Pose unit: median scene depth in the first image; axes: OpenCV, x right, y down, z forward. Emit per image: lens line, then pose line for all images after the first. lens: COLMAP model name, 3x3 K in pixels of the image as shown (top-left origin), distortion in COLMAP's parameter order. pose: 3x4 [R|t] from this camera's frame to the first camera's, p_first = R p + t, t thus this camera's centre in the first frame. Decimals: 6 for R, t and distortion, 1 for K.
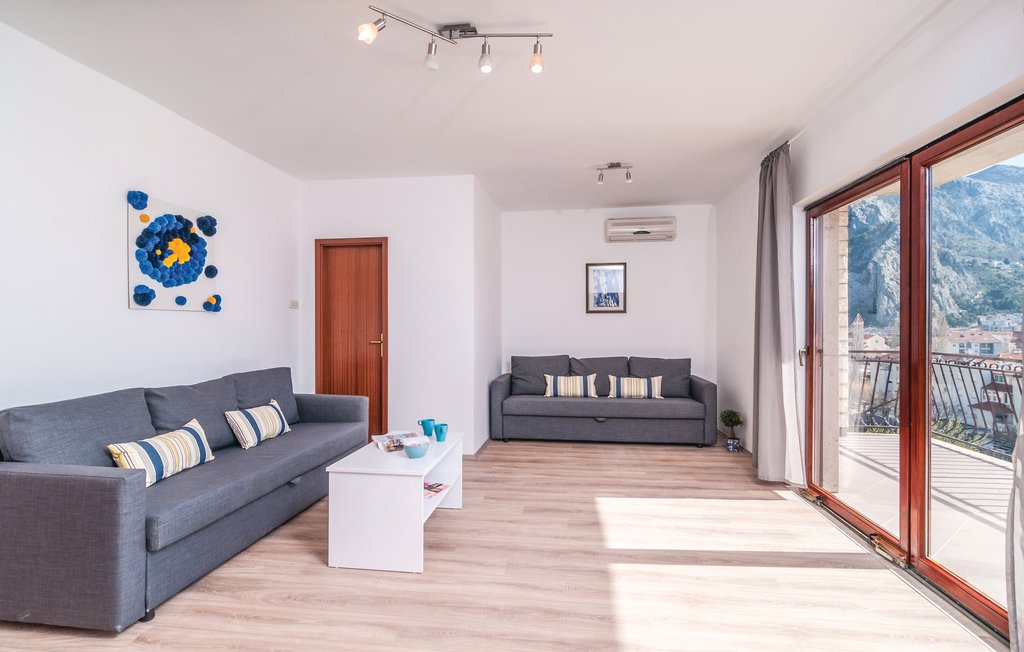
lens RADIAL K [[490.7, 0, 518.5], [0, 490.7, 325.3], [0, 0, 1]] dist [-0.000920, -0.000439]
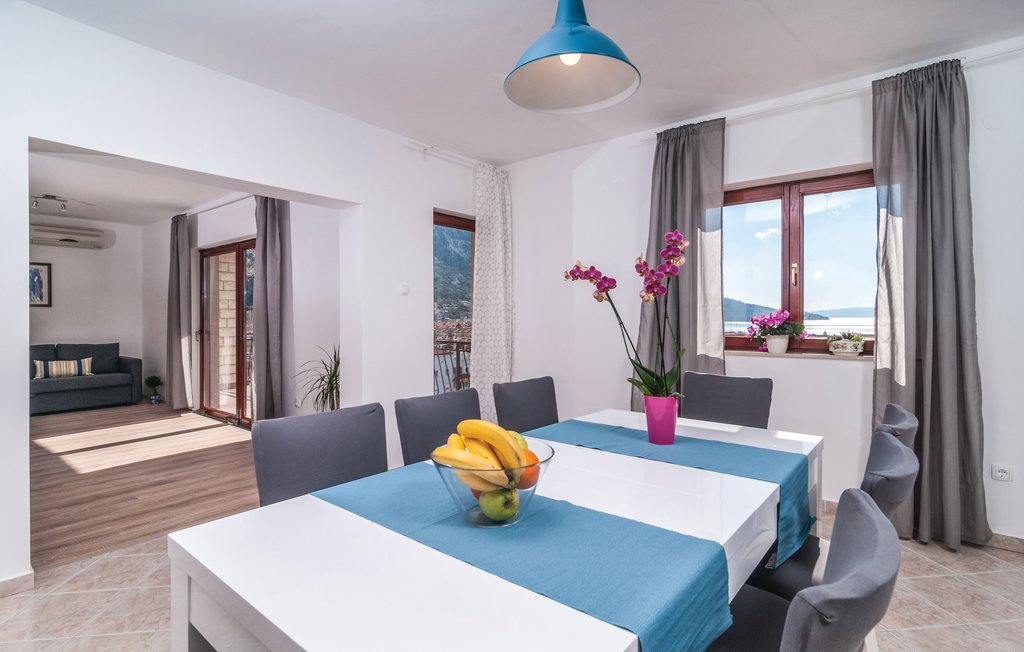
lens RADIAL K [[490.7, 0, 518.5], [0, 490.7, 325.3], [0, 0, 1]] dist [-0.000920, -0.000439]
pose [[0.515483, -0.009579, 0.856847, -0.280884], [-0.002616, 0.999915, 0.012752, 0.001539], [-0.856896, -0.008815, 0.515414, -0.749693]]
